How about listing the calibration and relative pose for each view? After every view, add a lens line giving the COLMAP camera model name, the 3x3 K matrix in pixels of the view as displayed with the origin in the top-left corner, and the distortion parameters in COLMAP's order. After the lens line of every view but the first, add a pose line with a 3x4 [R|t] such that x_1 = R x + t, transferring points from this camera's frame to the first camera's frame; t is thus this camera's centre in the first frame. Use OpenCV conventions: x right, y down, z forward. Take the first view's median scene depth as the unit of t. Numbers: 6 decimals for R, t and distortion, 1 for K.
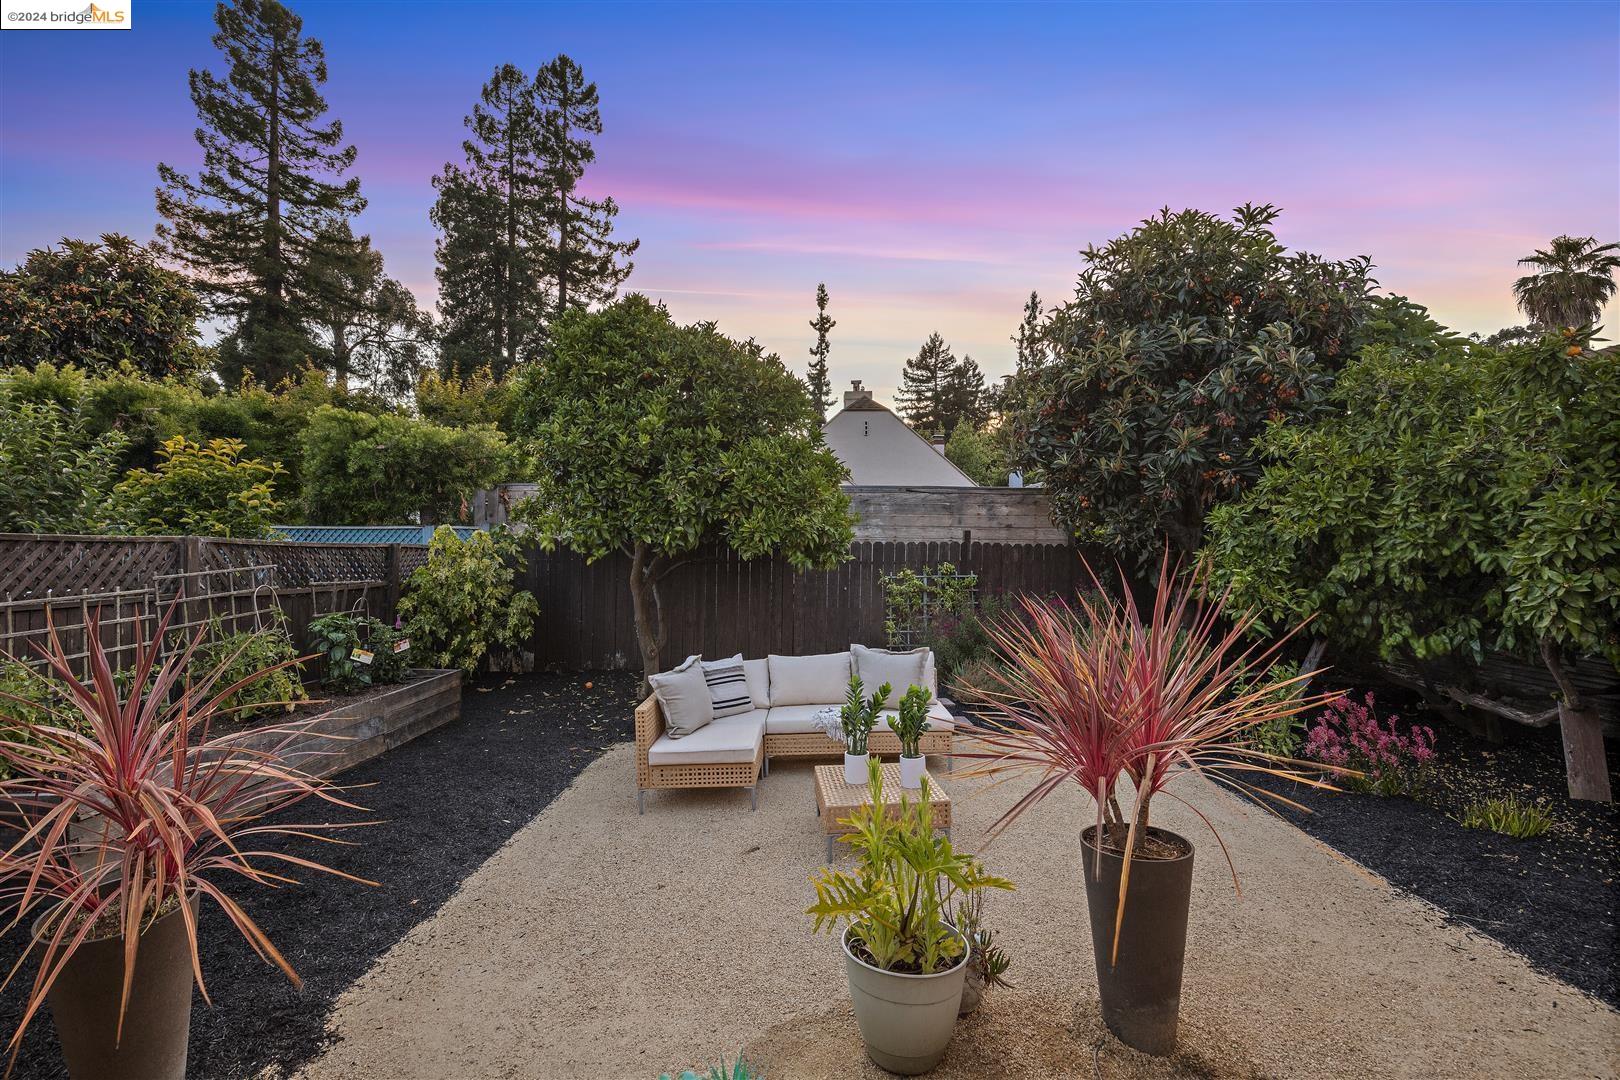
lens RADIAL K [[770.5, 0, 810.0], [0, 770.5, 540.0], [0, 0, 1]] dist [-0.003951, -0.000732]
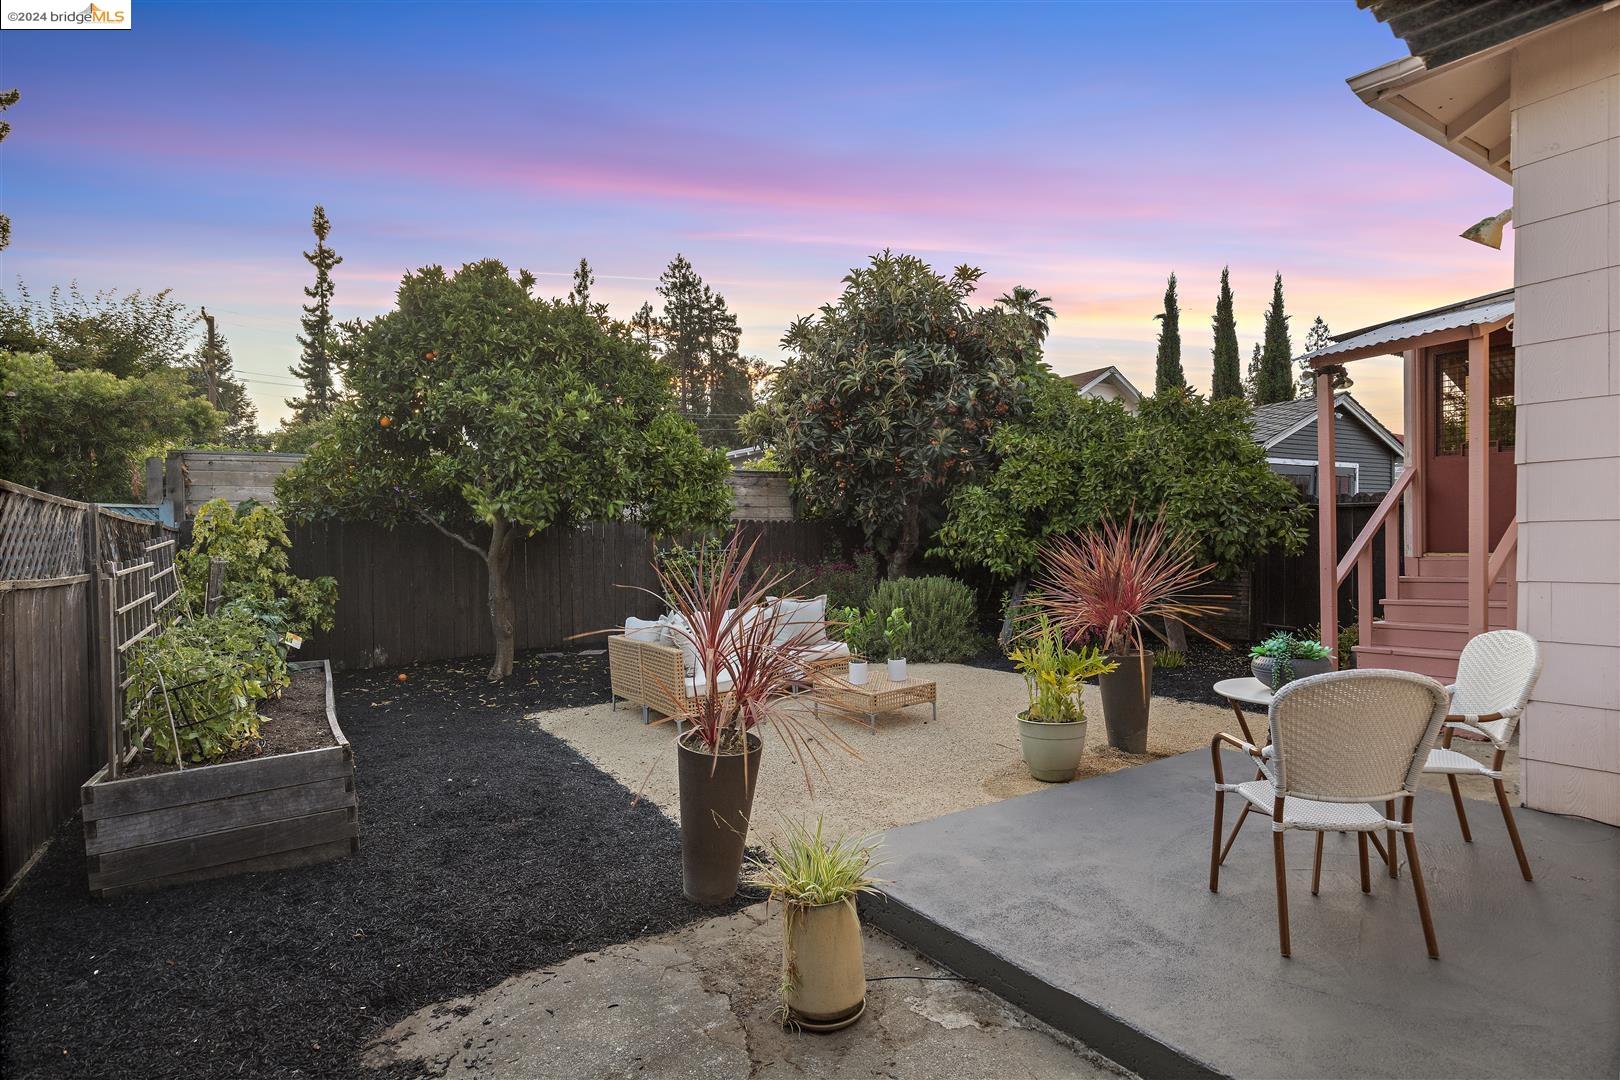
lens RADIAL K [[876.2, 0, 810.0], [0, 876.2, 540.0], [0, 0, 1]] dist [0.001654, -0.001163]
pose [[0.834922, -0.020228, 0.549997, -0.383479], [0.016078, 0.999794, 0.012364, 0.018714], [-0.550134, -0.001481, 0.835075, -0.106287]]
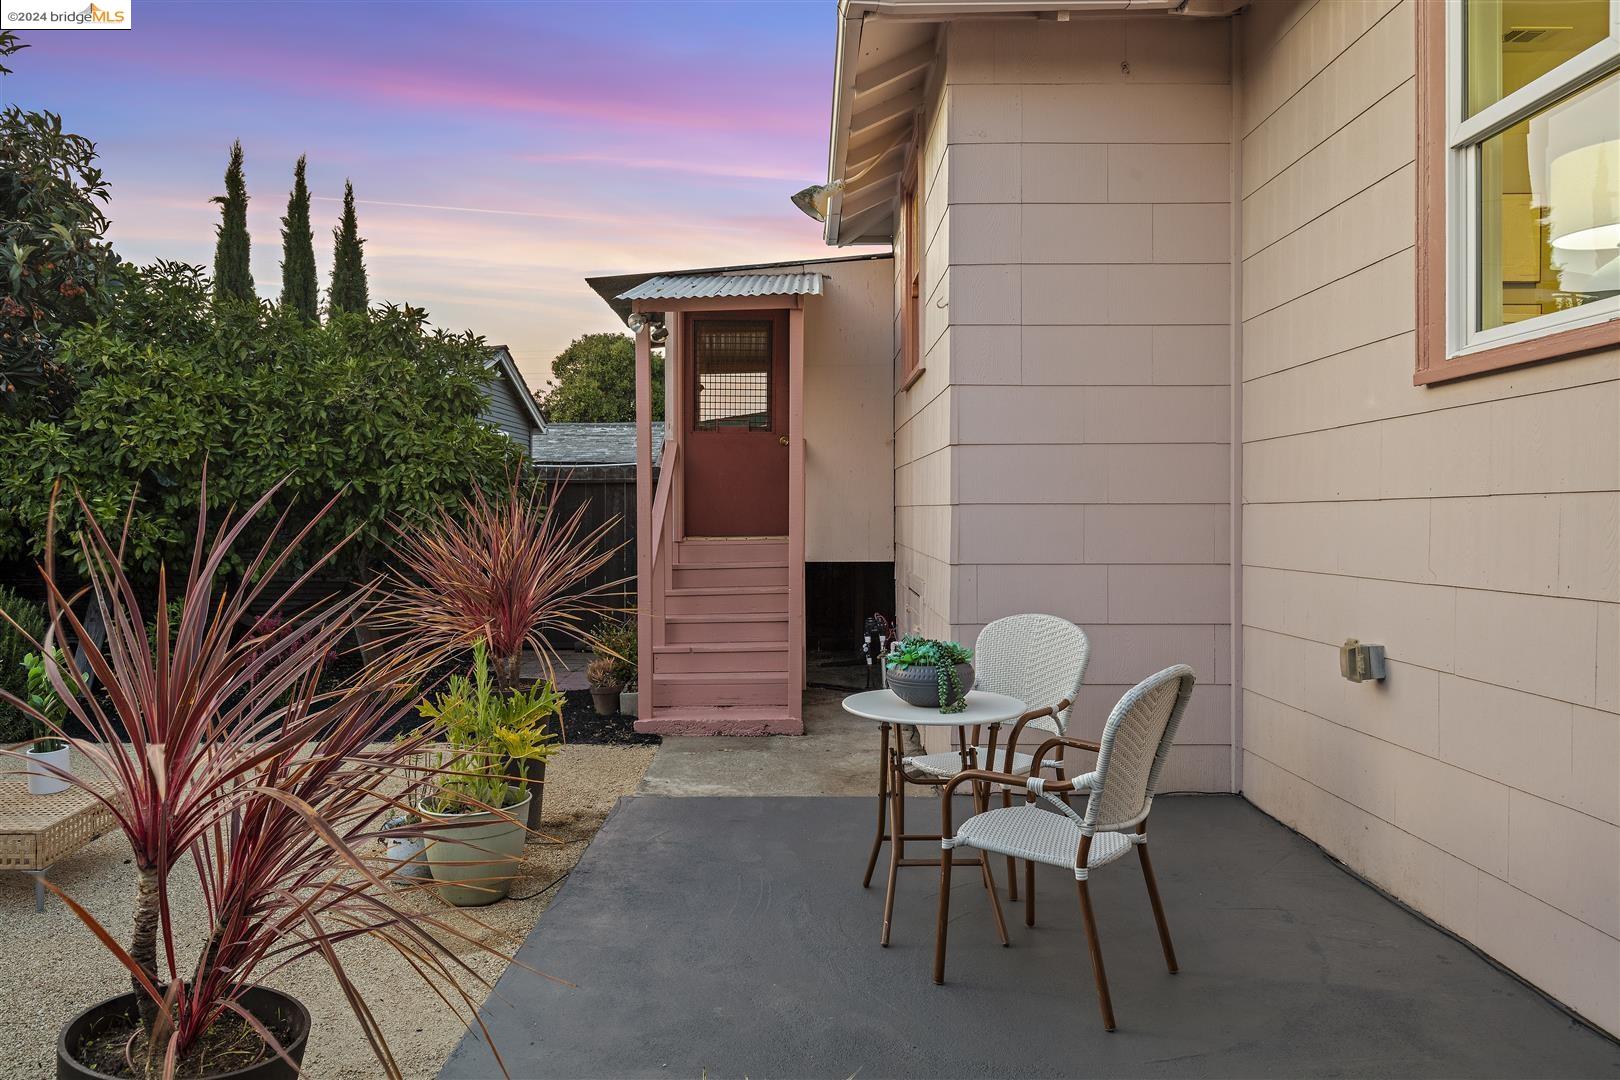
lens RADIAL K [[1125.7, 0, 810.0], [0, 1125.7, 540.0], [0, 0, 1]] dist [-0.007046, -0.003321]
pose [[0.006984, -0.029654, 0.999536, -0.391846], [-0.008400, 0.999523, 0.029713, 0.023357], [-0.999940, -0.008603, 0.006732, 0.132269]]
